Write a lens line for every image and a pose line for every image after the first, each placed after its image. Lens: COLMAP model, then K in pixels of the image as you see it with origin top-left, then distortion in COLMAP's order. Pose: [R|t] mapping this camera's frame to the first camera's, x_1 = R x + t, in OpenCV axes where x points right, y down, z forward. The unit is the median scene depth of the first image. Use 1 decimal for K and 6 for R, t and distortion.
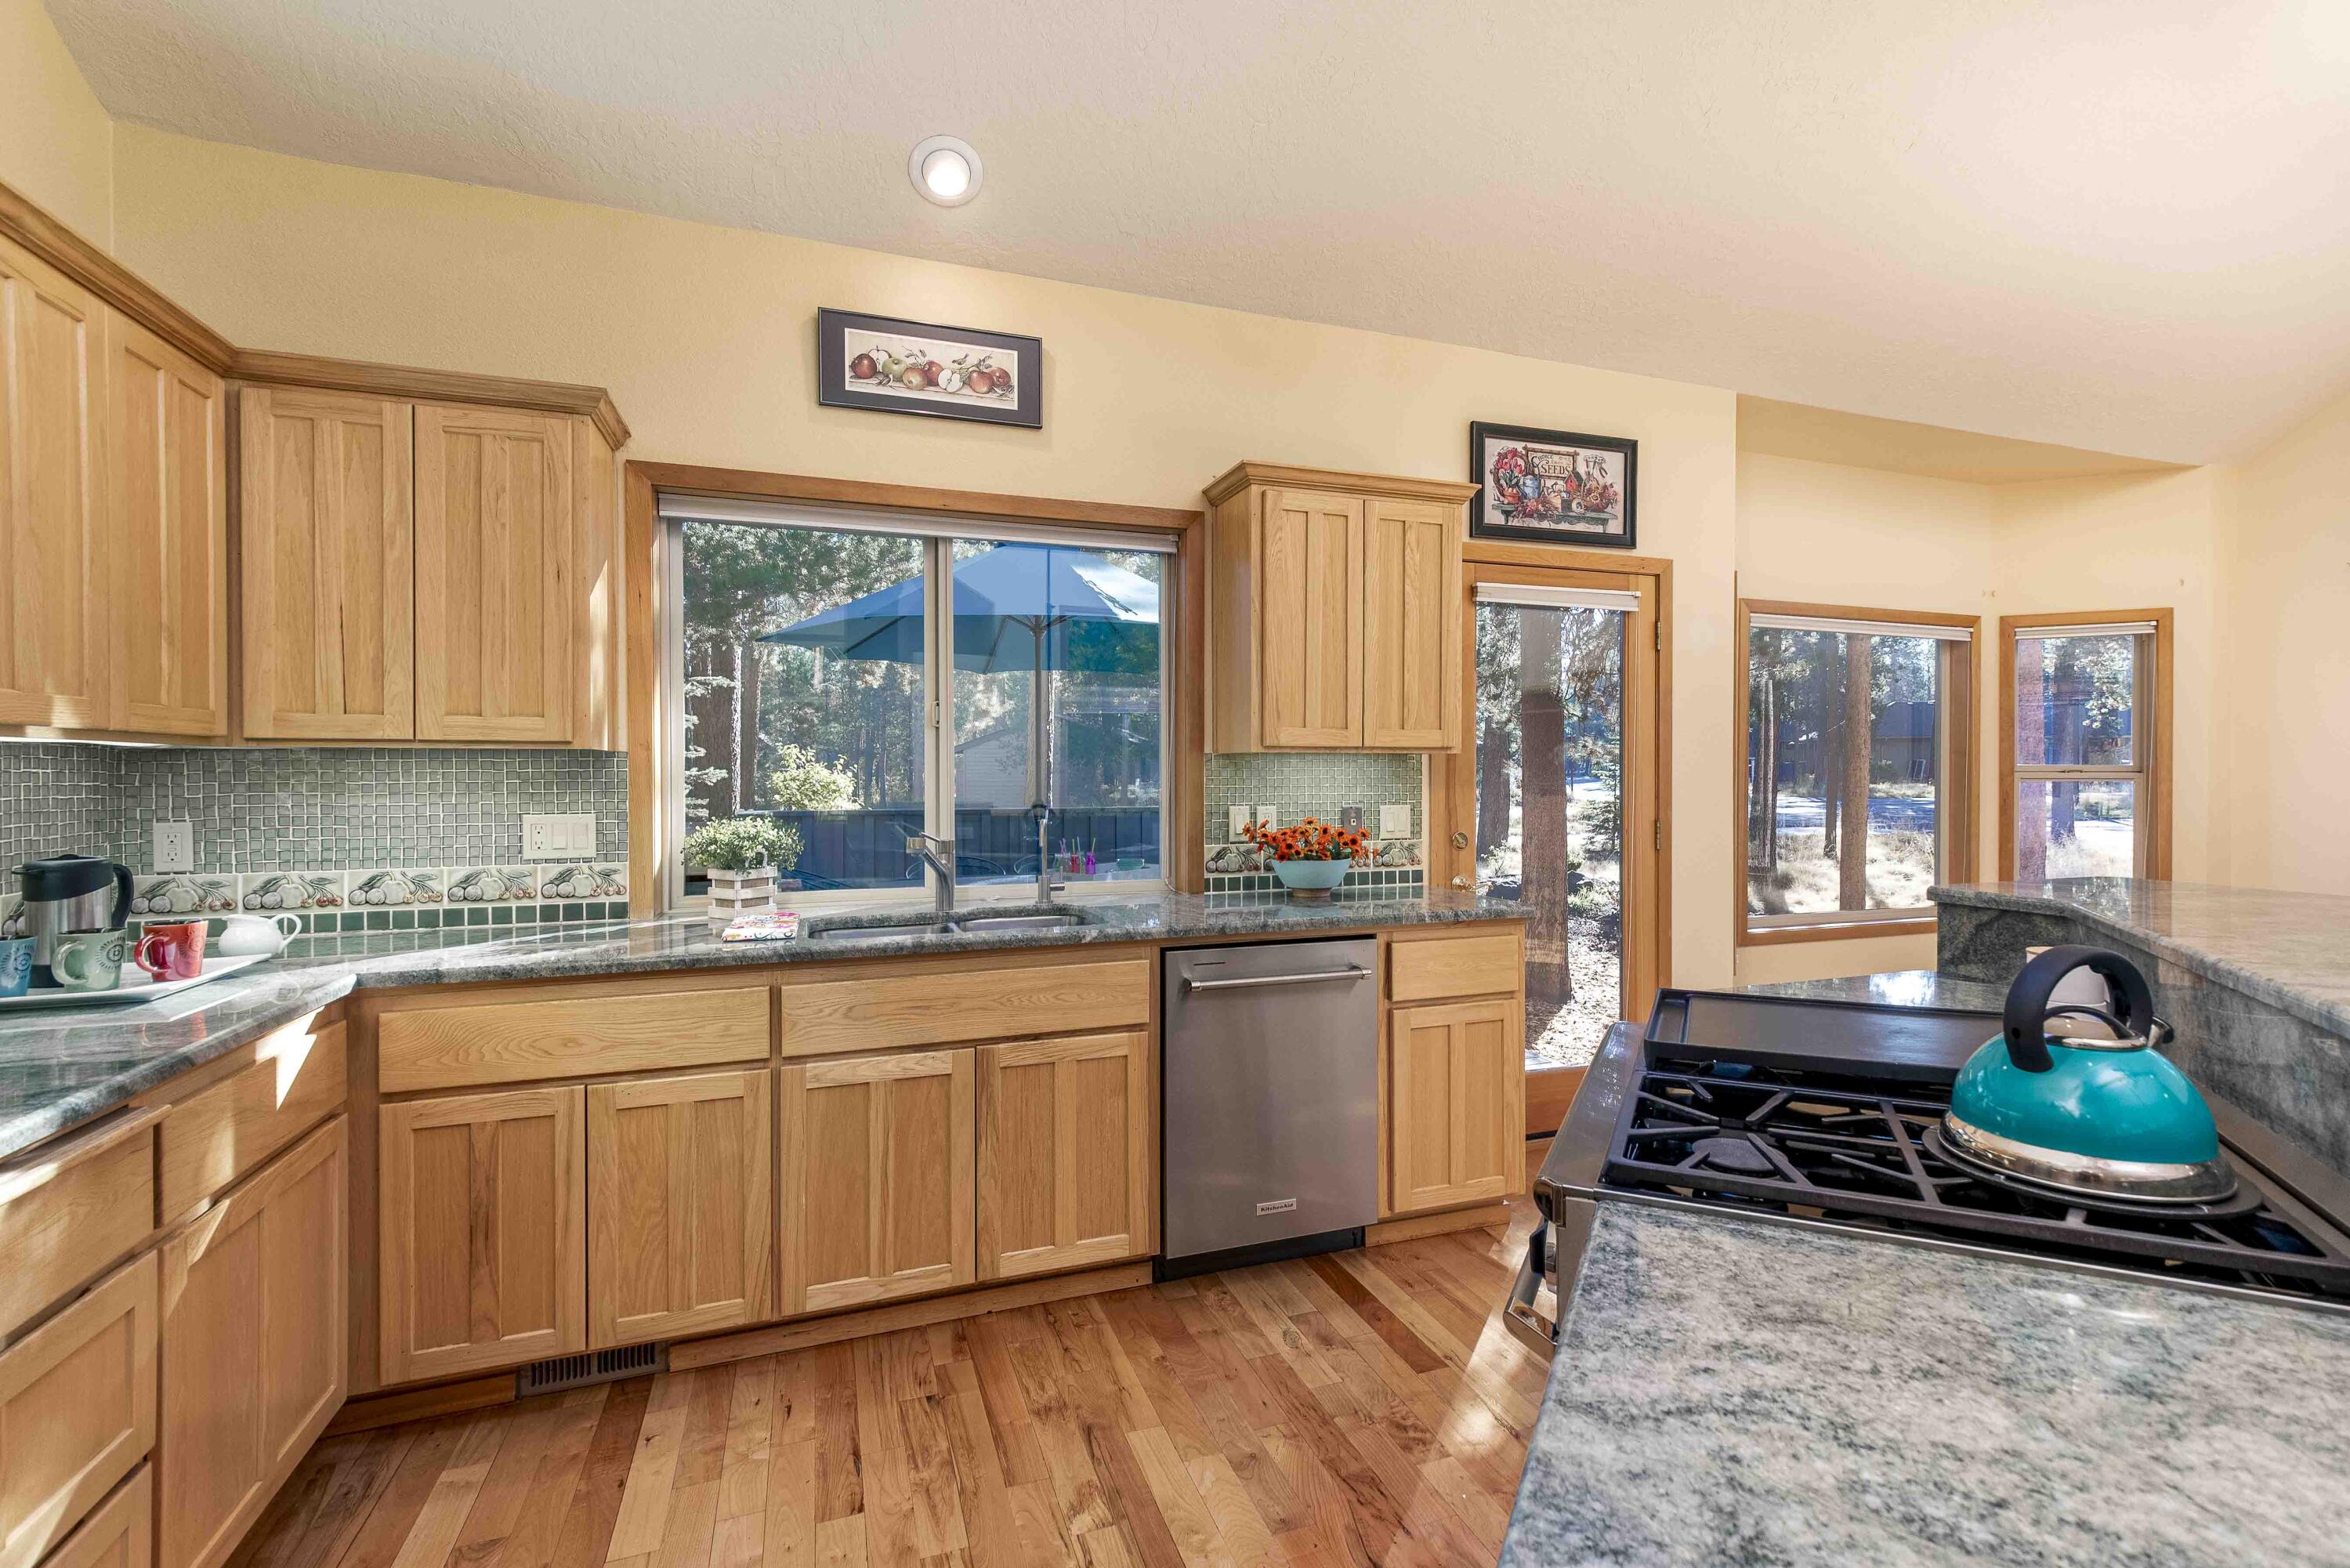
lens RADIAL K [[1124.8, 0, 1175.0], [0, 1124.8, 784.0], [0, 0, 1]] dist [-0.000388, -0.000573]
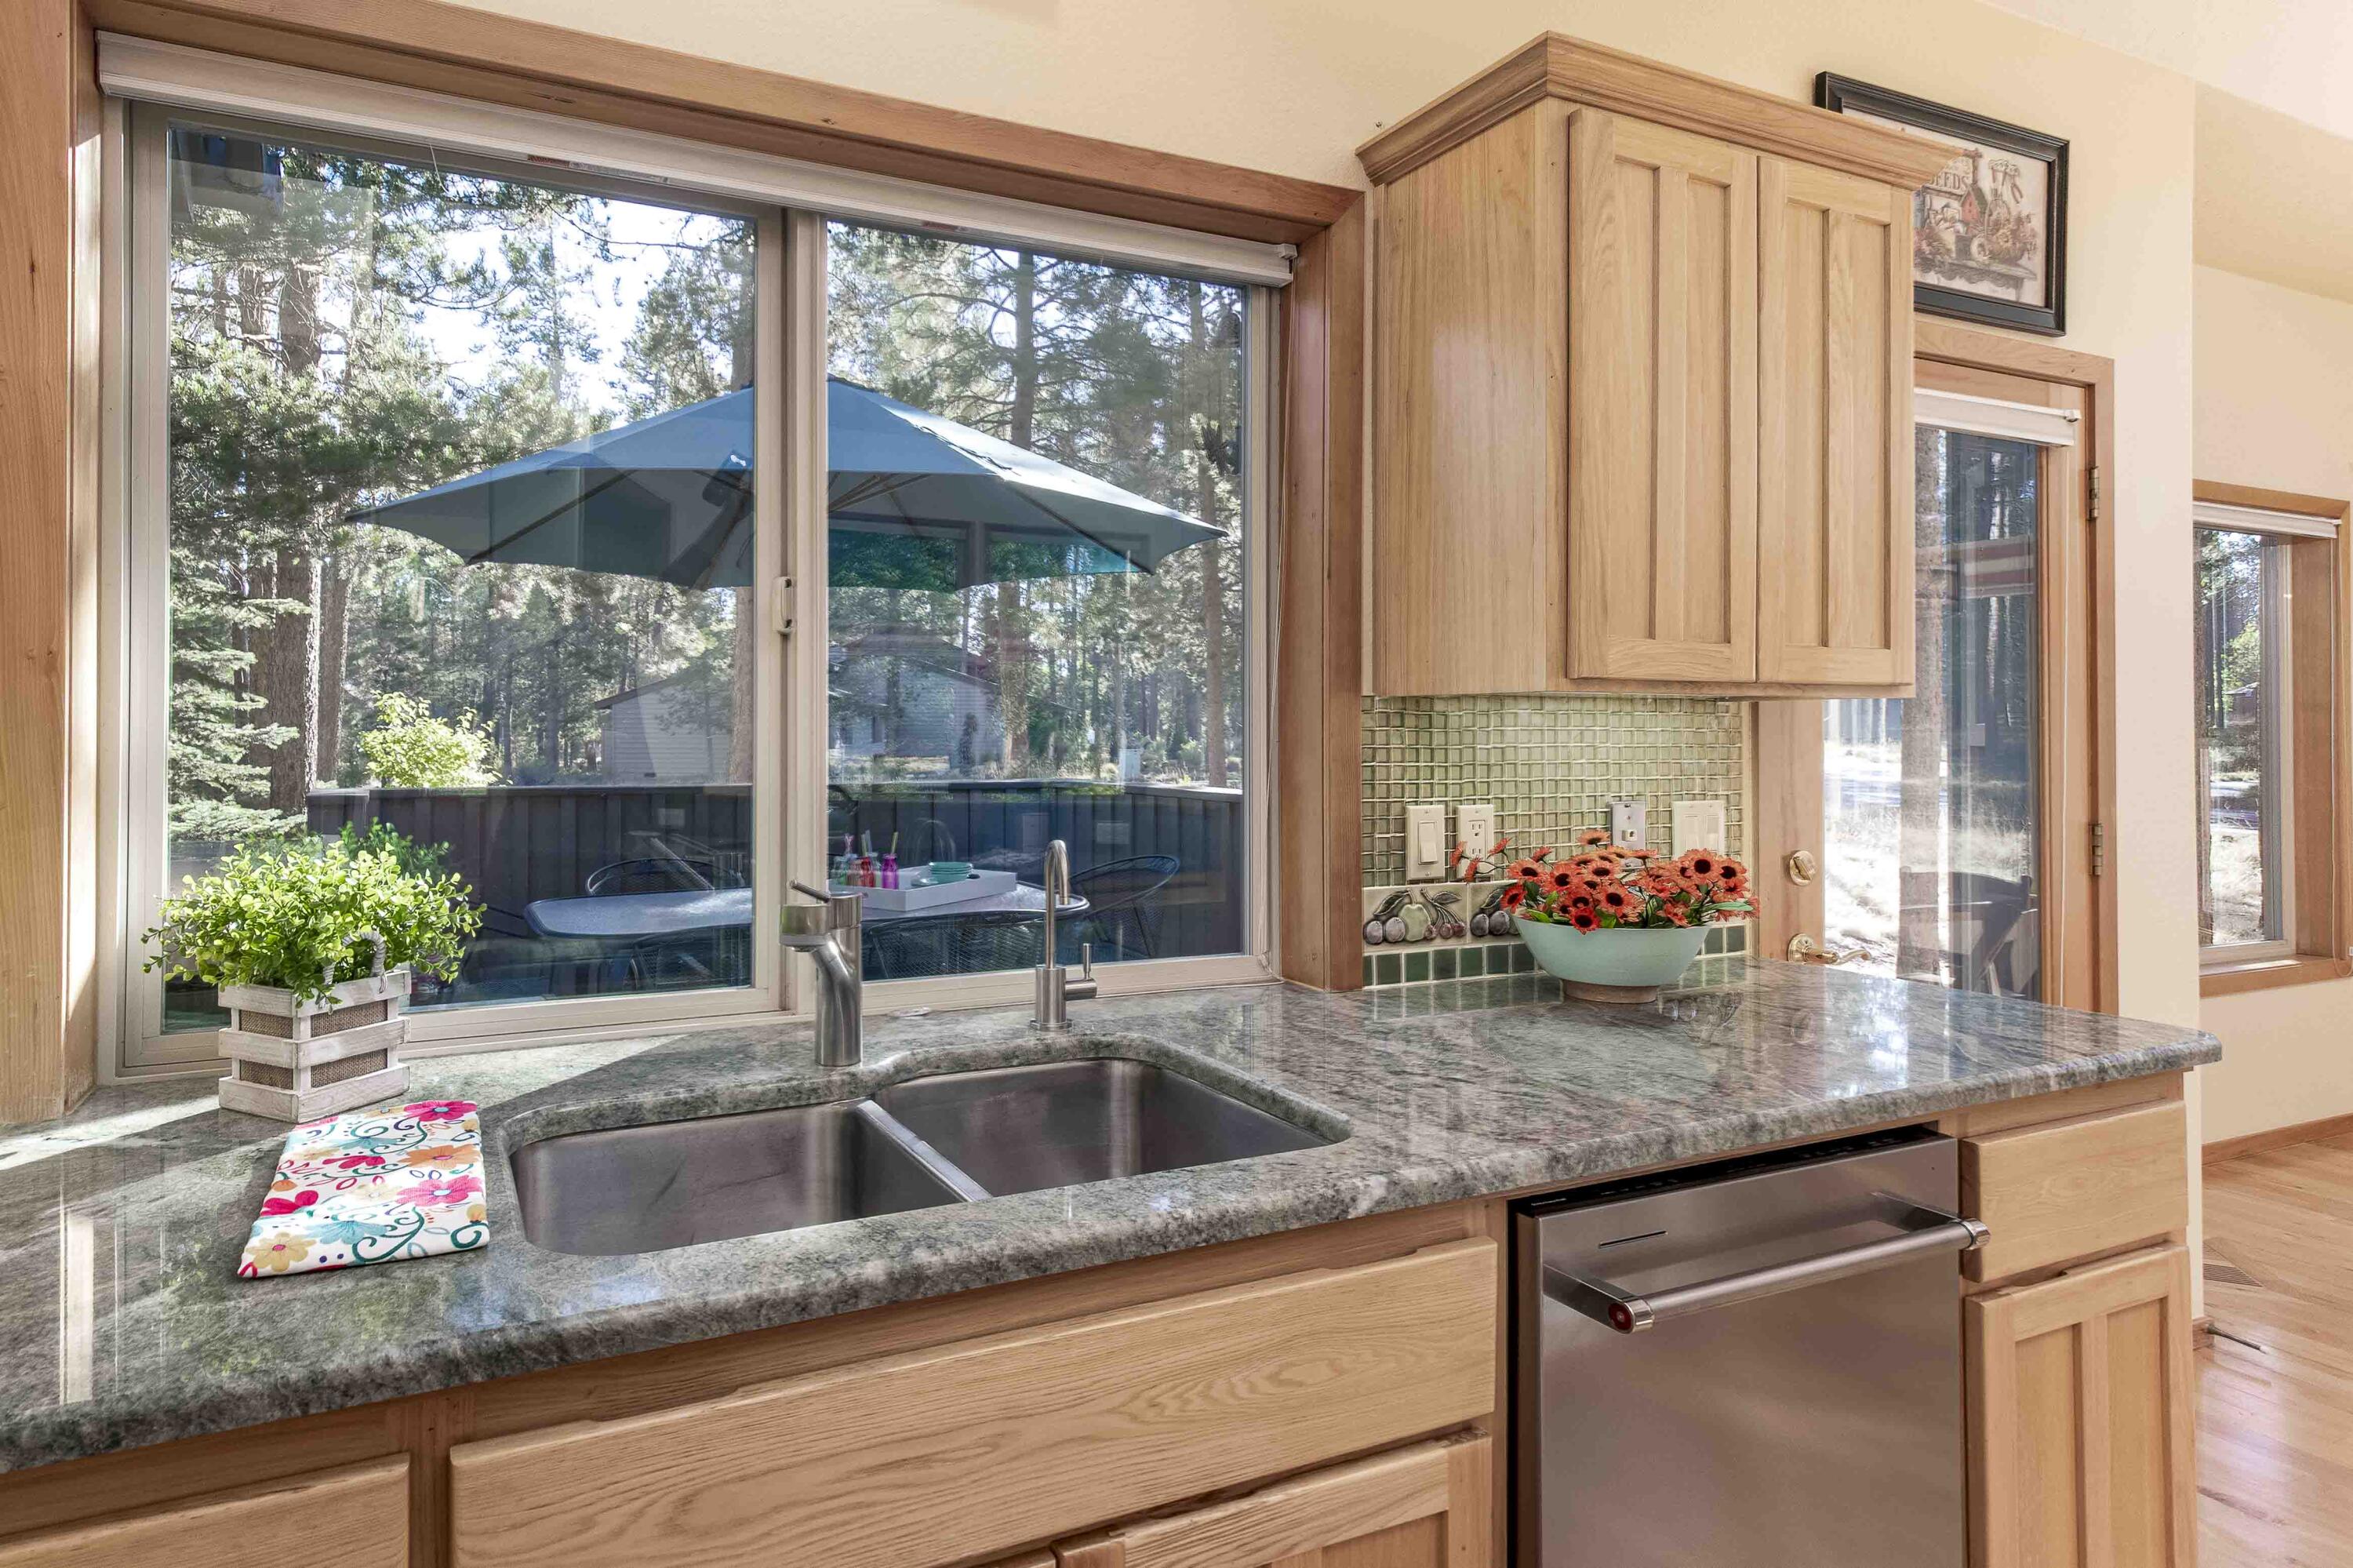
lens RADIAL K [[1474.0, 0, 1176.8], [0, 1474.0, 723.5], [0, 0, 1]] dist [-0.005824, 0.000788]
pose [[0.987261, 0.005253, 0.159025, -0.152356], [-0.002464, 0.999840, -0.017729, -0.004026], [-0.159092, 0.017112, 0.987115, 0.397575]]
